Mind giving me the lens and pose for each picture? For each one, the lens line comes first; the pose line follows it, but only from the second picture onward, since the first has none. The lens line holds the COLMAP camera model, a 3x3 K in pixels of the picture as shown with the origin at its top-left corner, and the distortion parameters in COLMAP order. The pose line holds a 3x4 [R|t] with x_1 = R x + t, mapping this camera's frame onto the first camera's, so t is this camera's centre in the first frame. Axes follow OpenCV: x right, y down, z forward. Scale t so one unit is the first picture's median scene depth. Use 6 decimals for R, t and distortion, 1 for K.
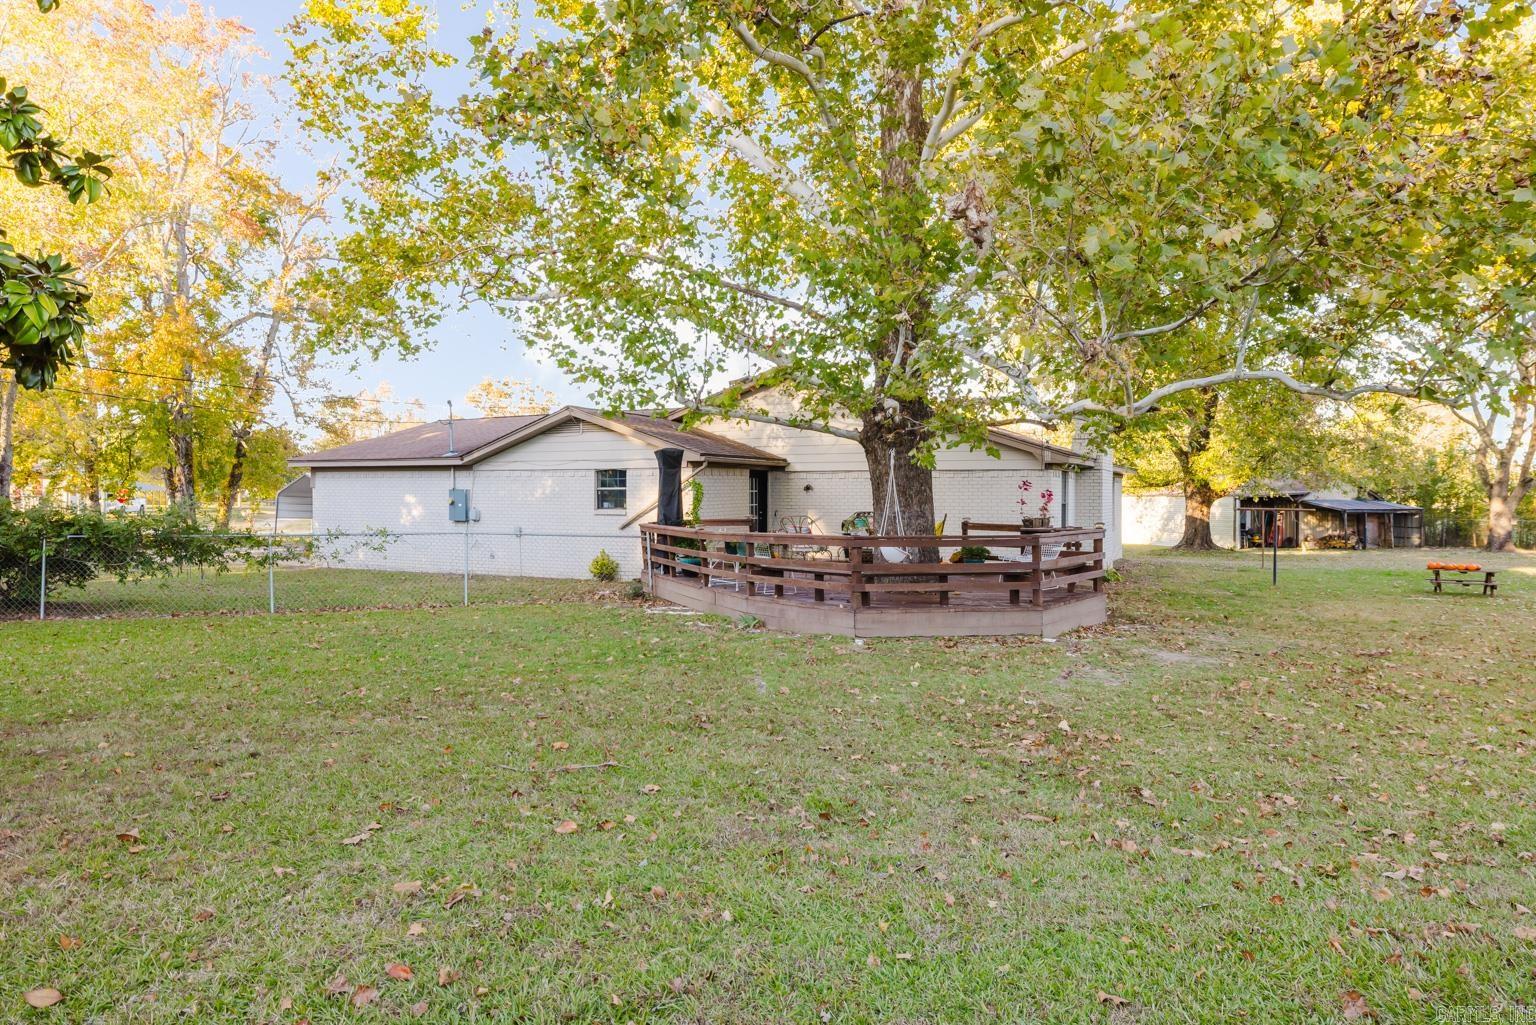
lens RADIAL K [[929.3, 0, 768.0], [0, 929.3, 510.8], [0, 0, 1]] dist [-0.005374, -0.000821]
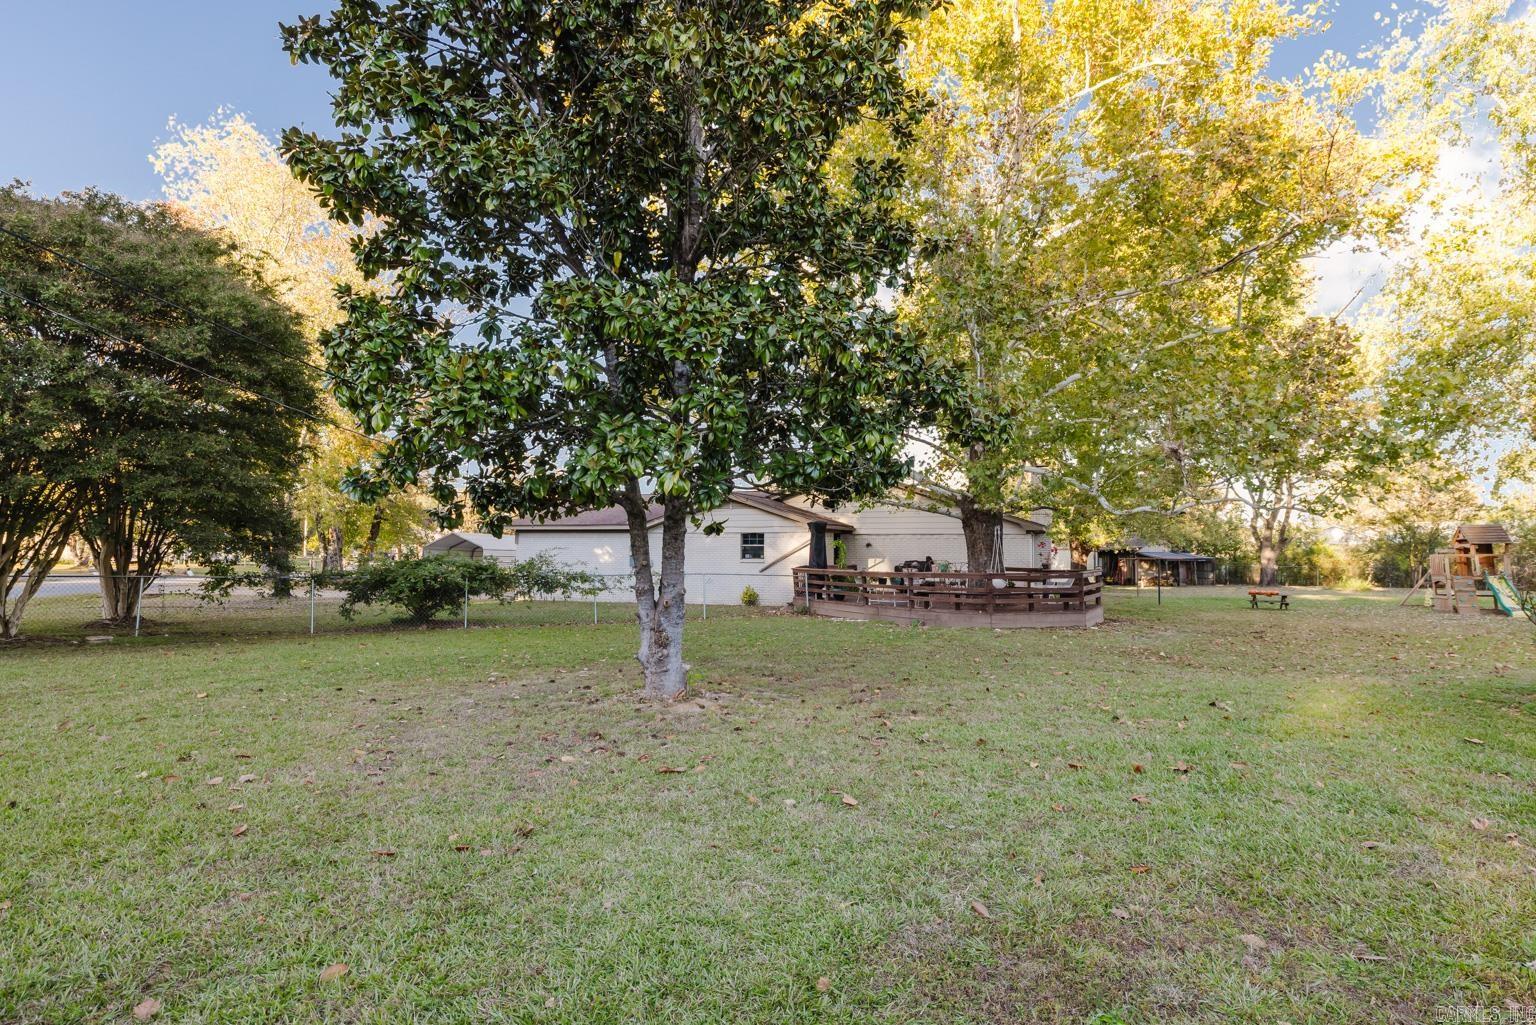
lens RADIAL K [[752.4, 0, 767.9], [0, 752.4, 514.0], [0, 0, 1]] dist [0.003351, 0.000070]
pose [[0.994183, 0.004899, 0.107596, -0.276630], [0.001769, 0.998088, -0.061788, 0.001244], [-0.107693, 0.061619, 0.992273, -0.245683]]
